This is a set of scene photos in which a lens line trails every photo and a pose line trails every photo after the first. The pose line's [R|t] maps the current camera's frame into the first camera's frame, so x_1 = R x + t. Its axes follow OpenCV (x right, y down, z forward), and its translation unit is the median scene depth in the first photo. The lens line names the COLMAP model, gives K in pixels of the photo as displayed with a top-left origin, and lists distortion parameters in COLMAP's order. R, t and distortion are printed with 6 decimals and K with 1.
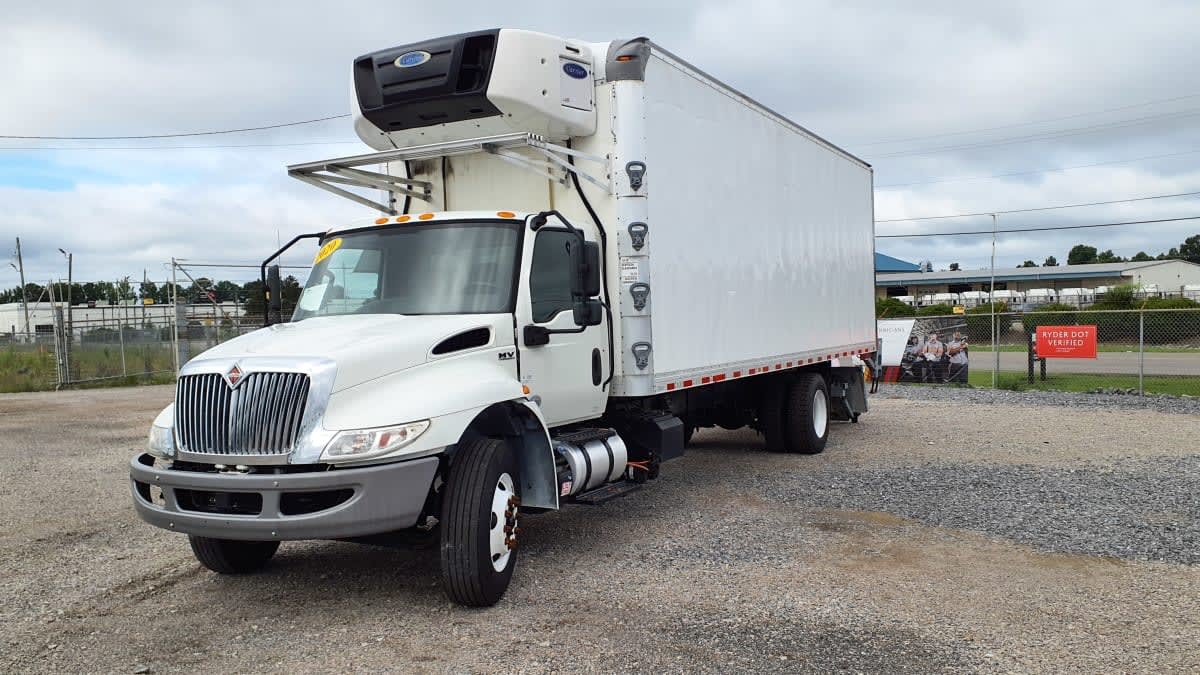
lens RADIAL K [[946.2, 0, 600.0], [0, 946.2, 337.5], [0, 0, 1]] dist [0.000249, 0.000069]
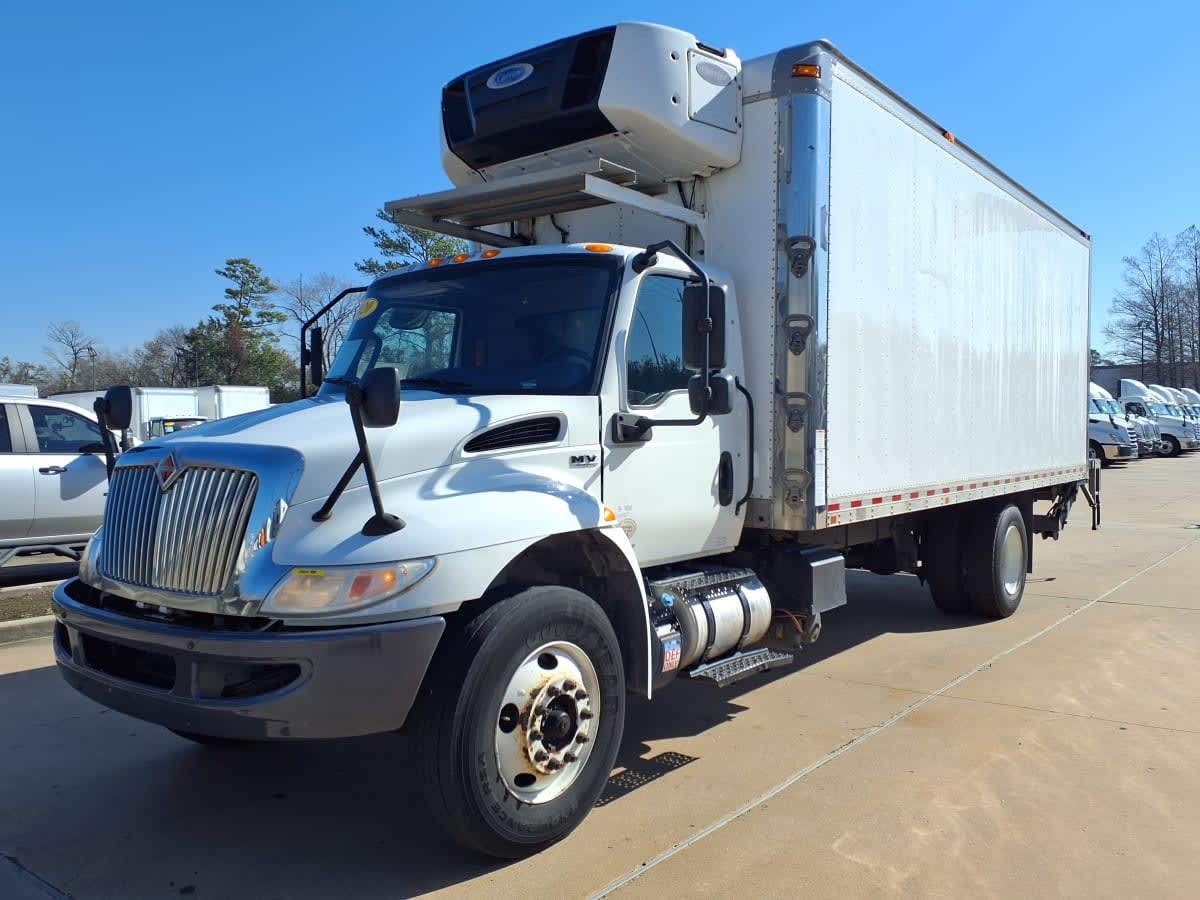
lens RADIAL K [[974.4, 0, 596.7], [0, 974.4, 373.9], [0, 0, 1]] dist [0.006129, 0.001461]
pose [[0.986355, 0.028502, -0.162149, 0.016061], [-0.039292, 0.997193, -0.063730, 0.004135], [0.159877, 0.069232, 0.984706, 0.310065]]
